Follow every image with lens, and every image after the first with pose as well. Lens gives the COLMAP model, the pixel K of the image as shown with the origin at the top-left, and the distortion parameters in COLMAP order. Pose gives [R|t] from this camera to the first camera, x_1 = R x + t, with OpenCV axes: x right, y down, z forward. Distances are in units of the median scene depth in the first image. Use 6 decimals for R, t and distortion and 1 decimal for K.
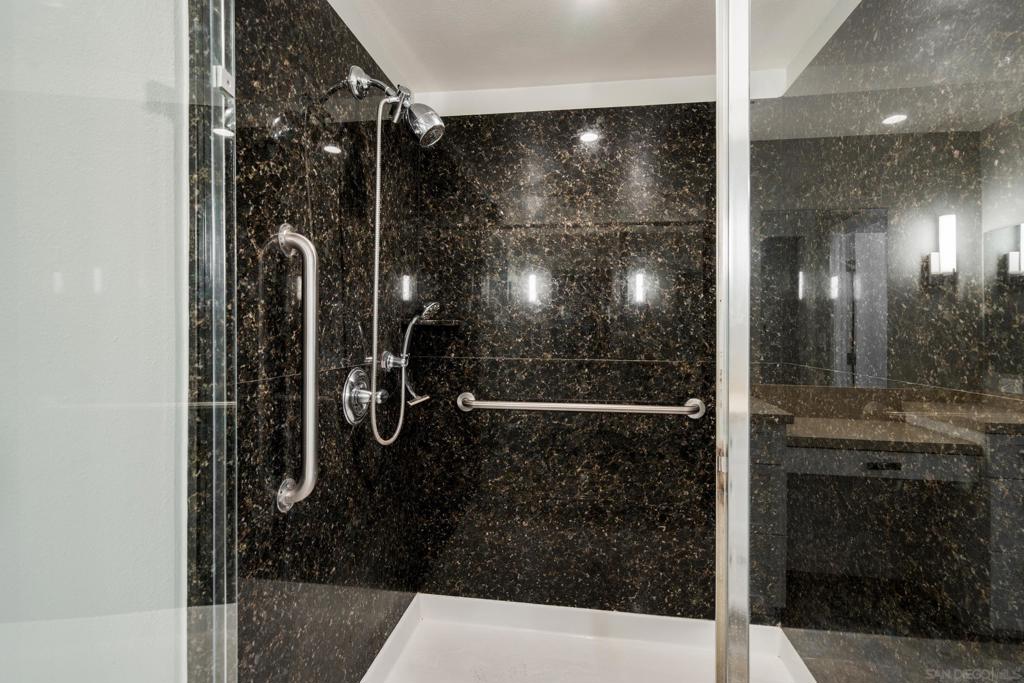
lens RADIAL K [[482.8, 0, 512.0], [0, 482.8, 329.7], [0, 0, 1]] dist [-0.005577, 0.000052]
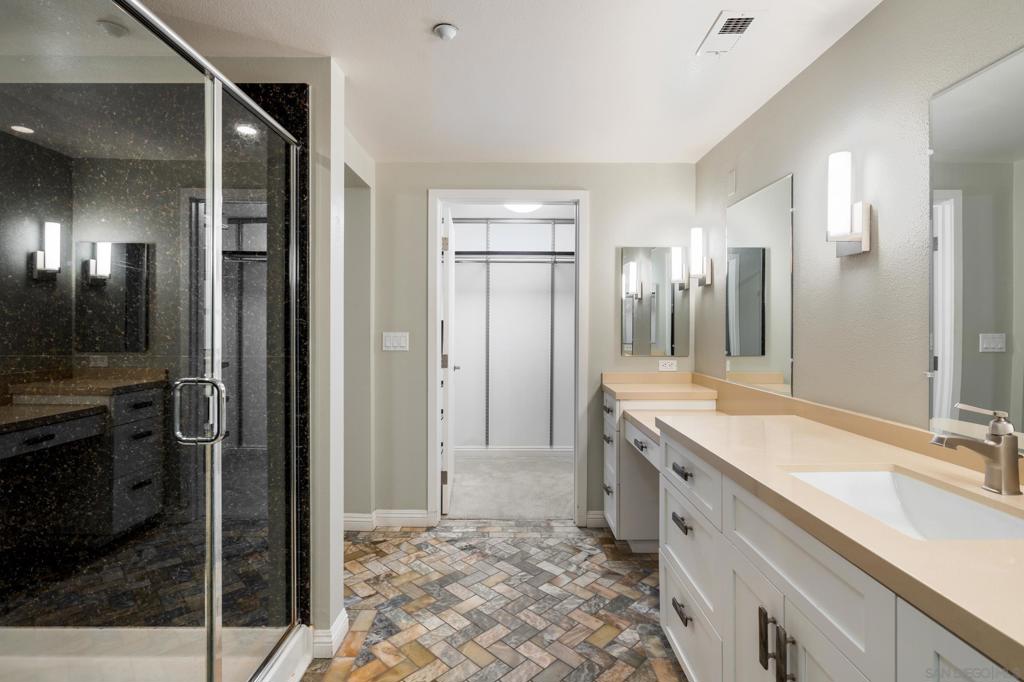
lens RADIAL K [[482.8, 0, 512.0], [0, 482.8, 329.2], [0, 0, 1]] dist [-0.005577, 0.000052]
pose [[-0.142303, -0.004386, 0.989813, -0.470437], [-0.022881, 0.999738, 0.001140, -0.002402], [-0.989559, -0.022486, -0.142366, 0.062598]]
